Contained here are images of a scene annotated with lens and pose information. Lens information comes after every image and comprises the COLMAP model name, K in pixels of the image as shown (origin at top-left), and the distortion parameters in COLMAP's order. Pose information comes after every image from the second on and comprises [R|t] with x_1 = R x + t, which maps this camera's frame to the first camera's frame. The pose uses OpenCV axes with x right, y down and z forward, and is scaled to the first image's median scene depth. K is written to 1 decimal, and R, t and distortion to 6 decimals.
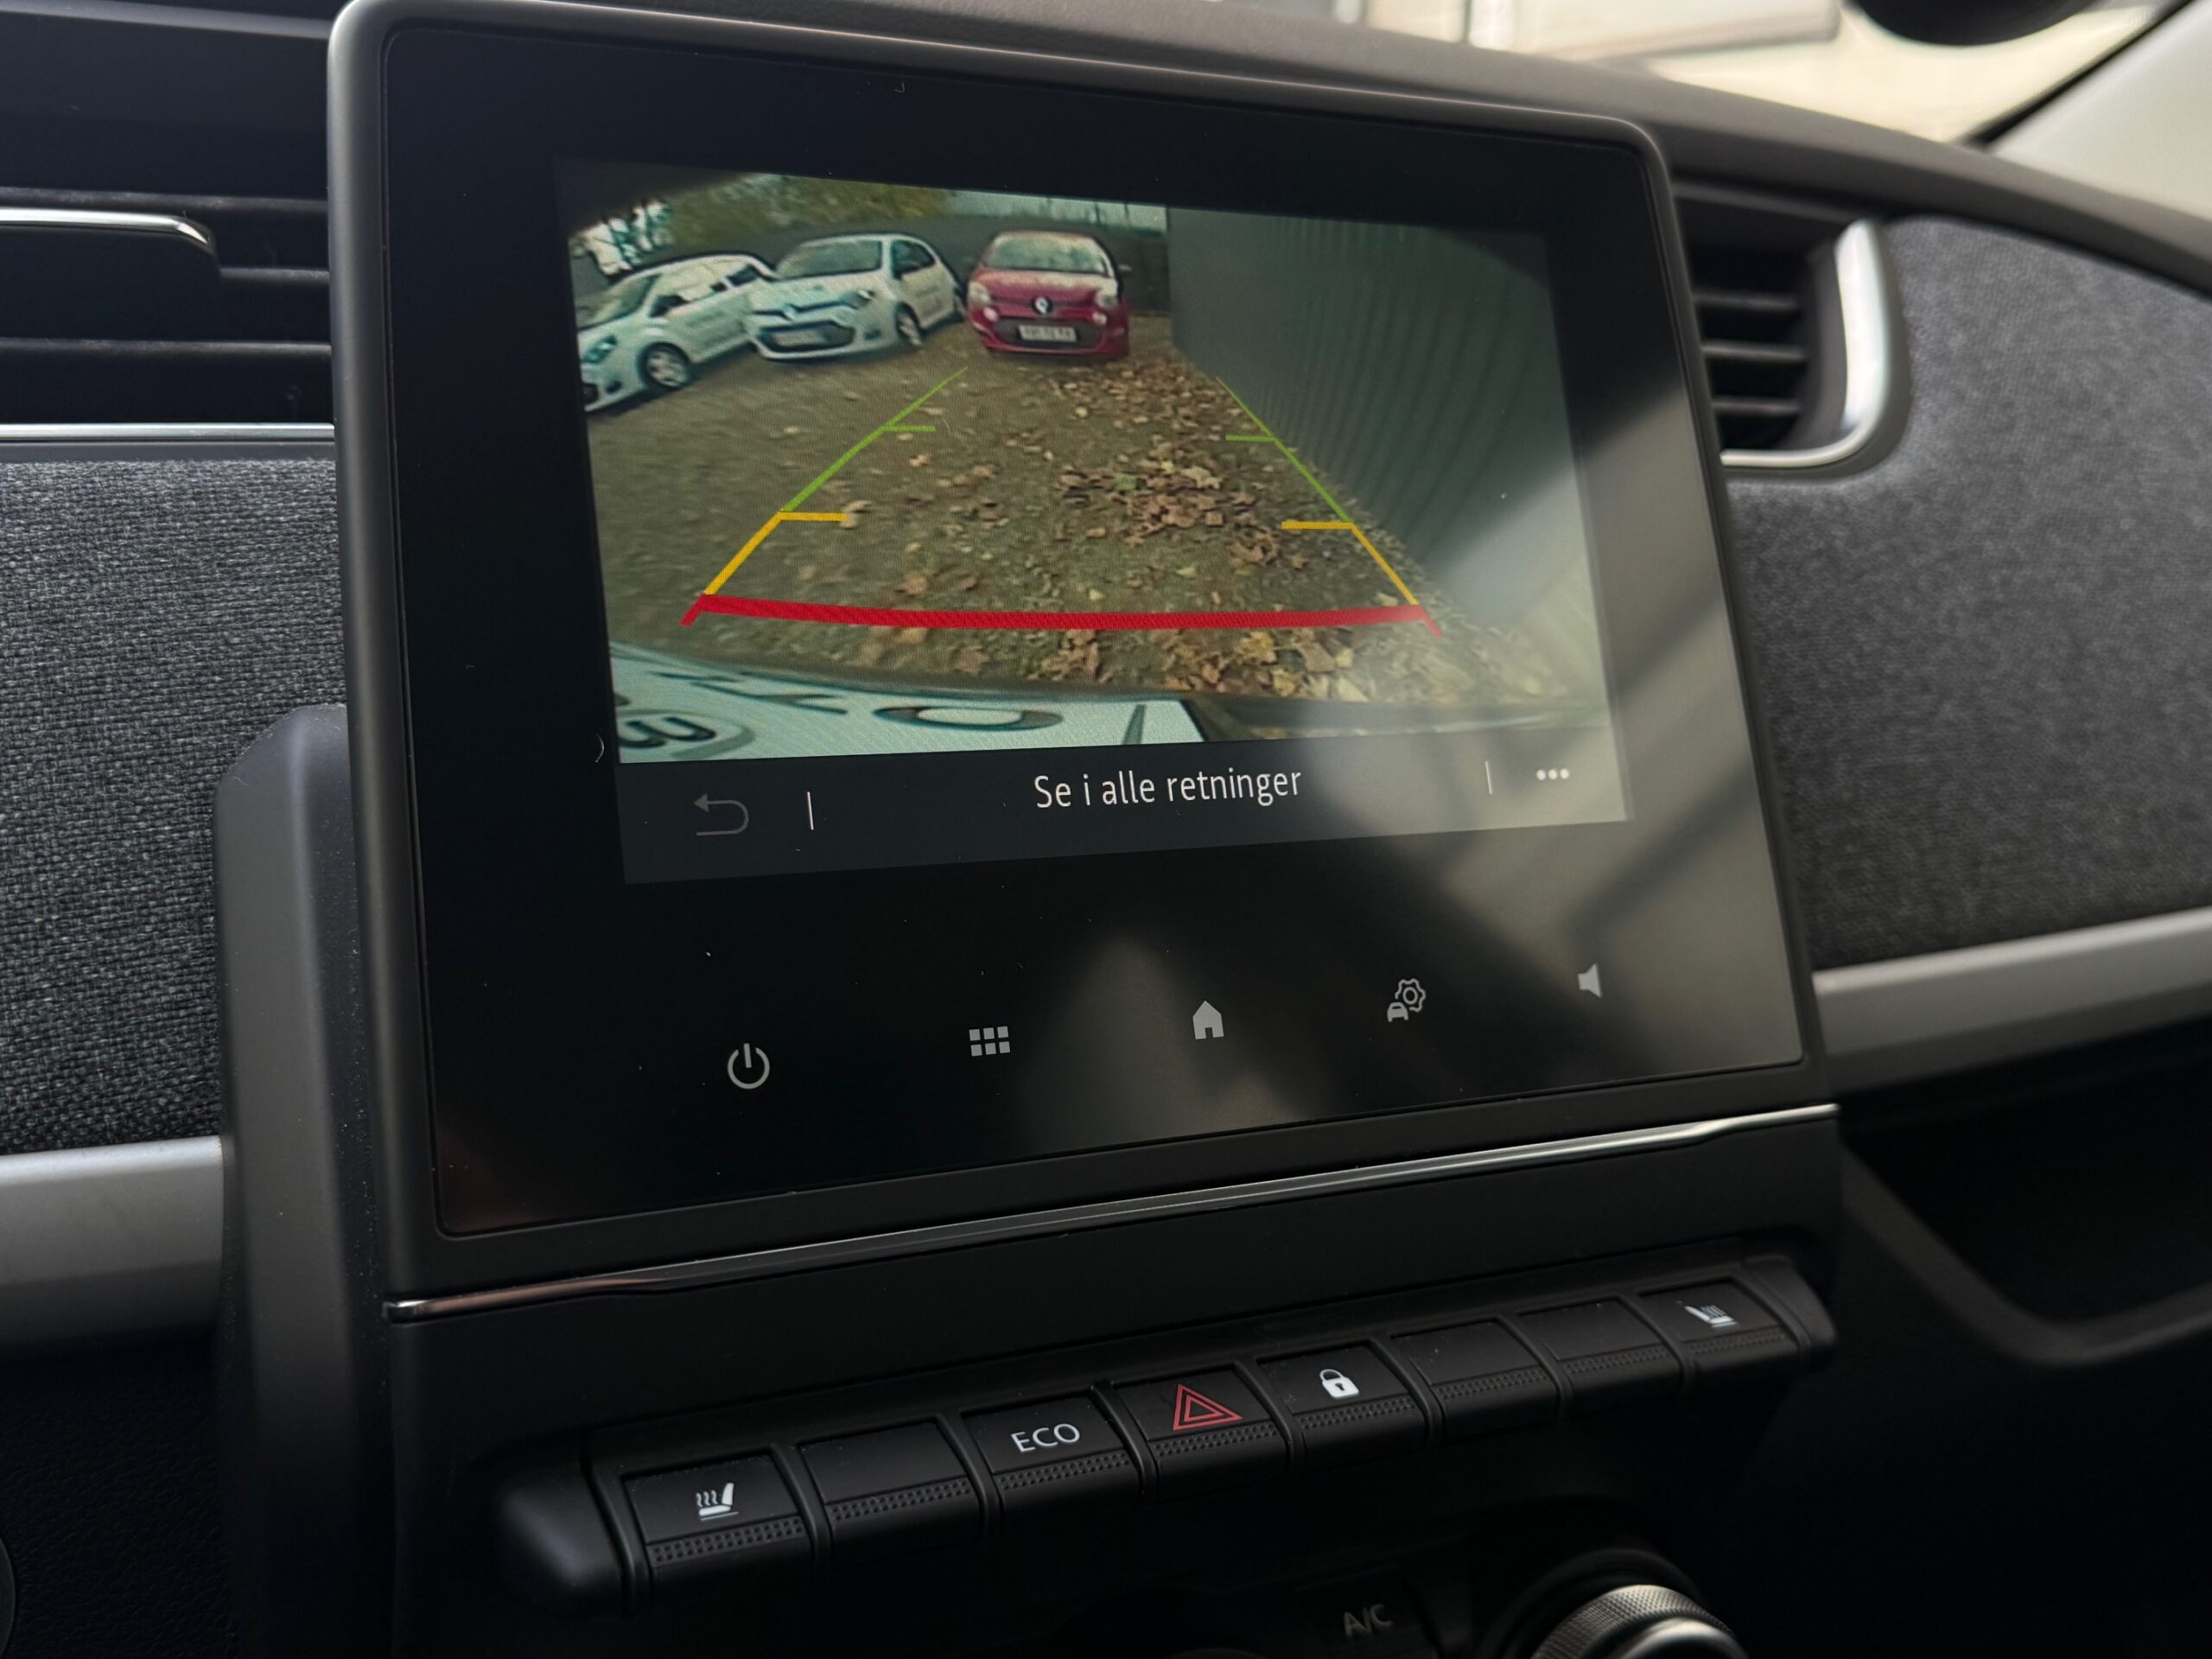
lens RADIAL K [[2234.9, 0, 1108.9], [0, 2234.9, 854.3], [0, 0, 1]] dist [0.157025, -0.405760]
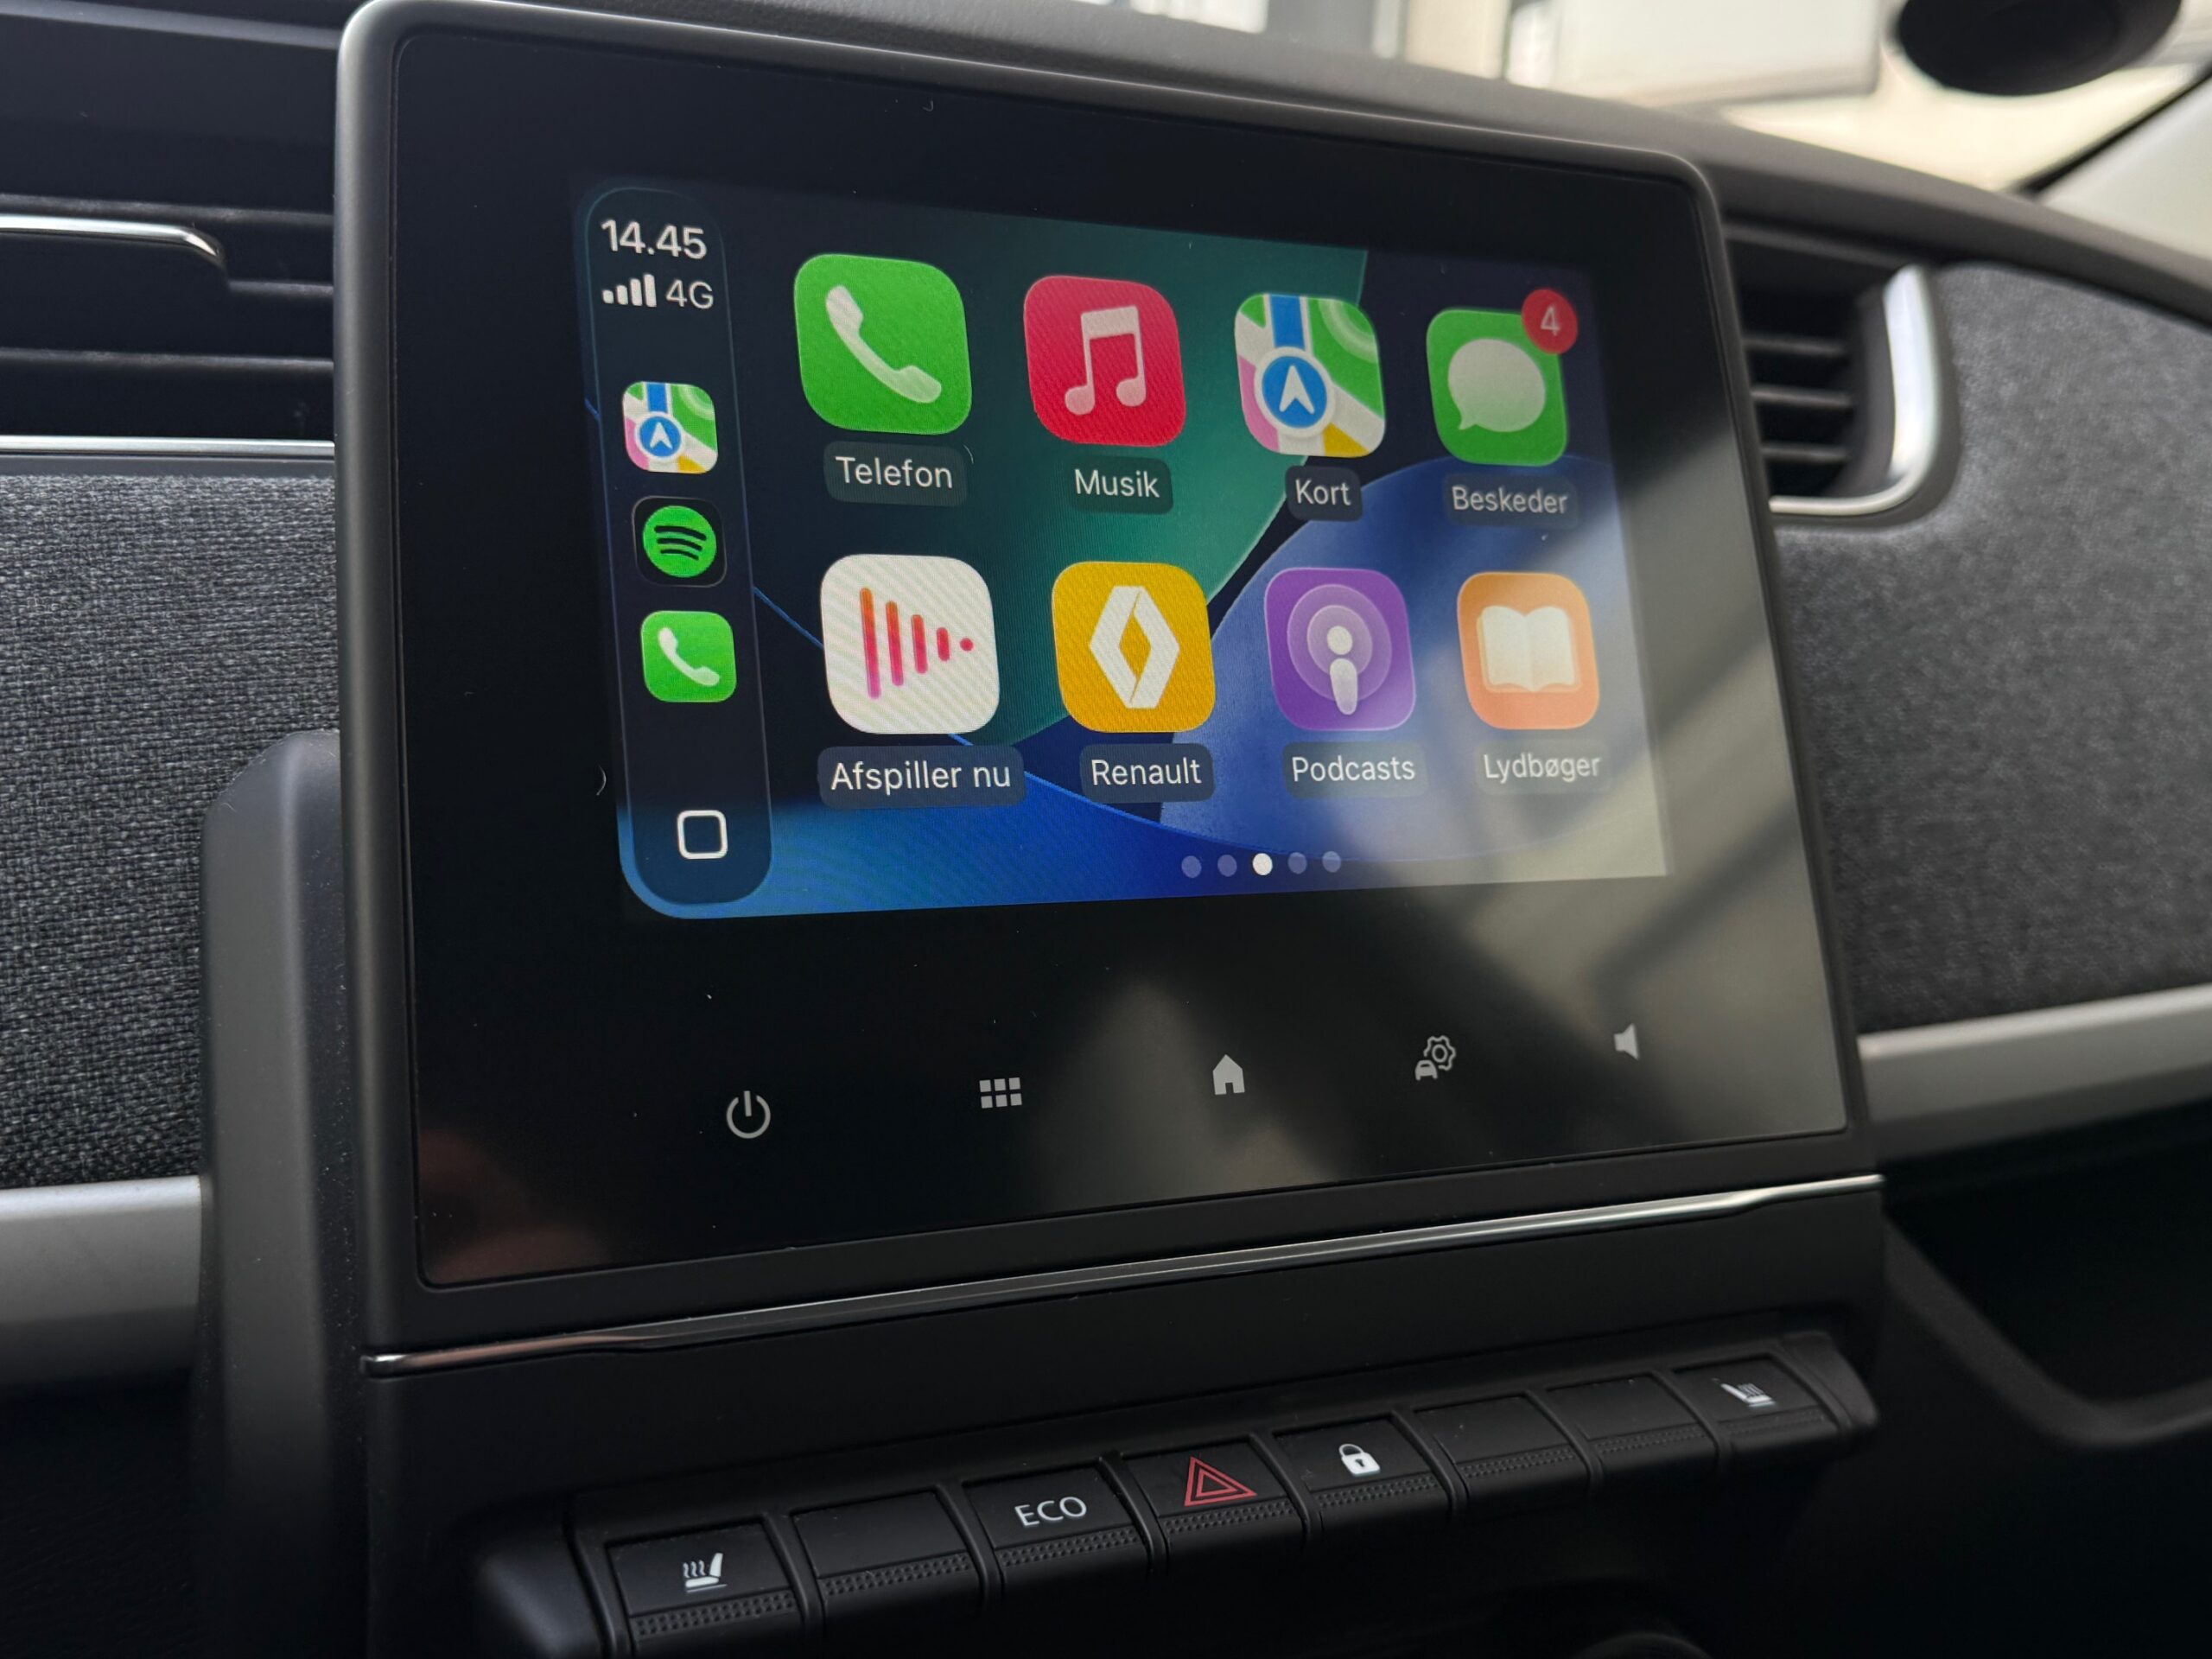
lens RADIAL K [[2236.6, 0, 1102.9], [0, 2236.6, 857.1], [0, 0, 1]] dist [0.155522, -0.405875]
pose [[0.999749, 0.019231, -0.011473, -0.000375], [-0.019428, 0.999661, -0.017322, -0.001619], [0.011136, 0.017540, 0.999784, 0.036572]]
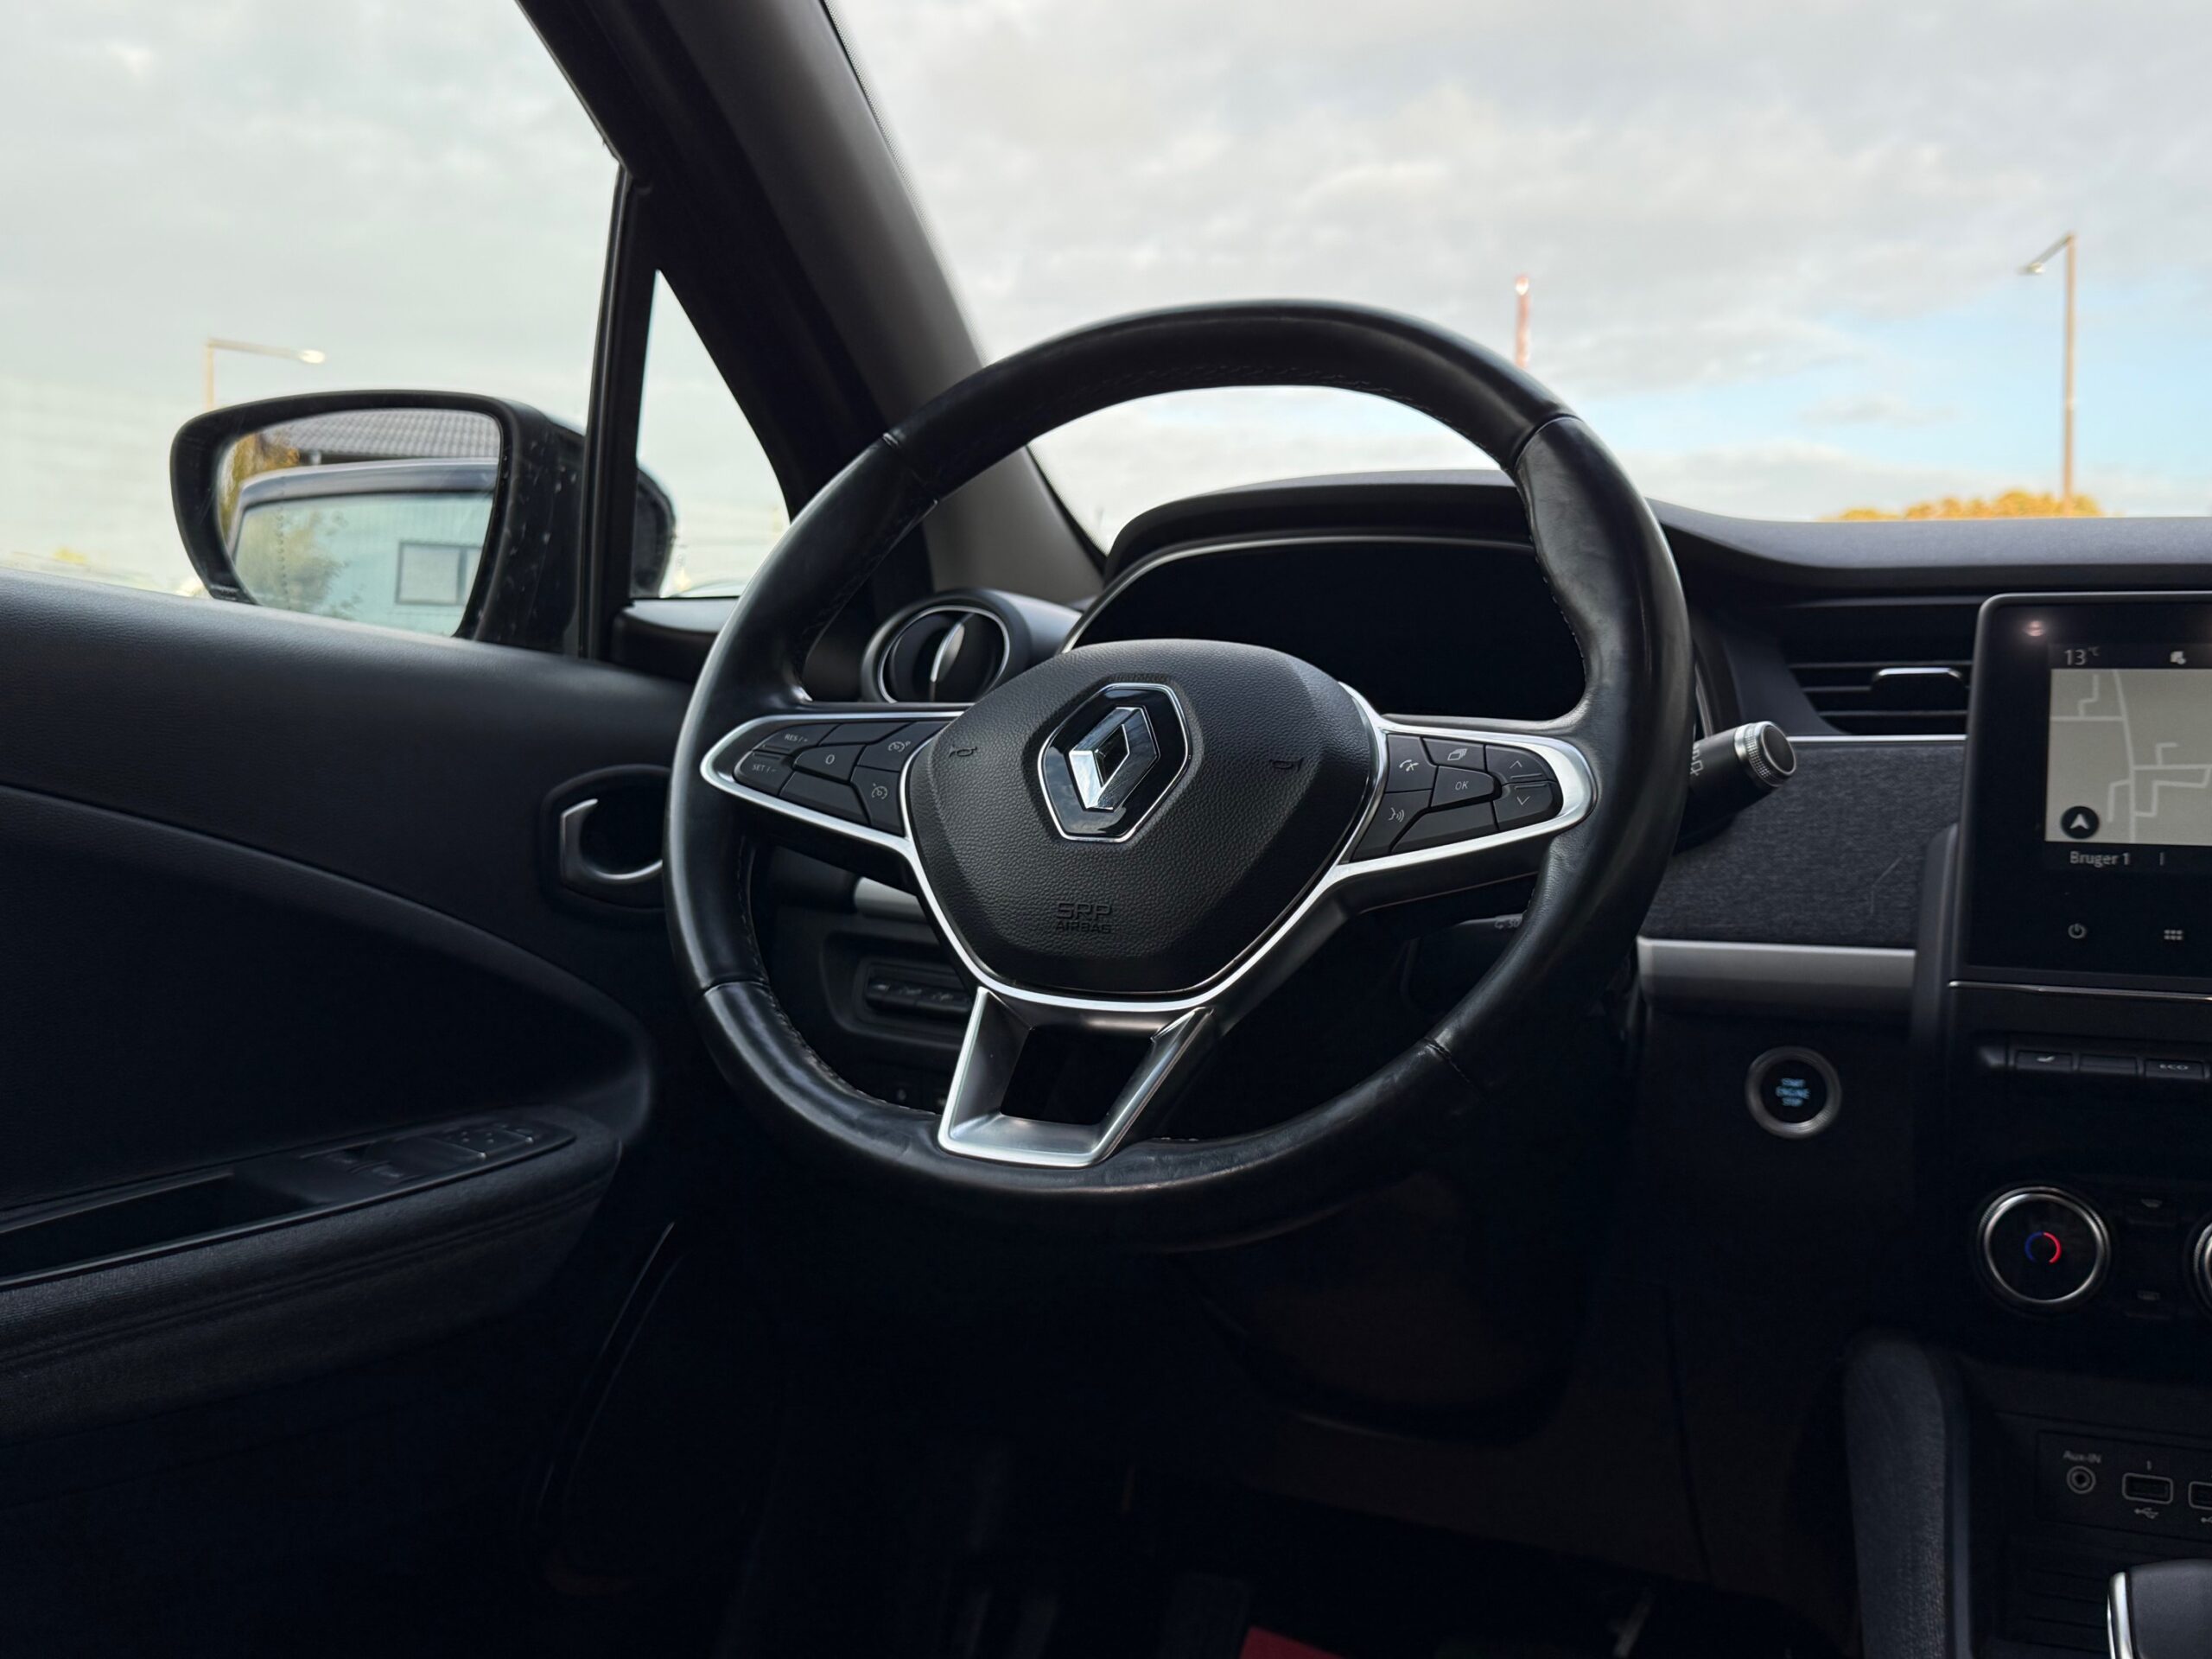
lens RADIAL K [[2228.2, 0, 1091.6], [0, 2228.2, 836.2], [0, 0, 1]] dist [0.156846, -0.381357]
pose [[0.651777, -0.001910, -0.758408, 1.140167], [-0.149787, 0.979975, -0.131195, 0.504484], [0.743472, 0.199110, 0.638439, -1.730265]]
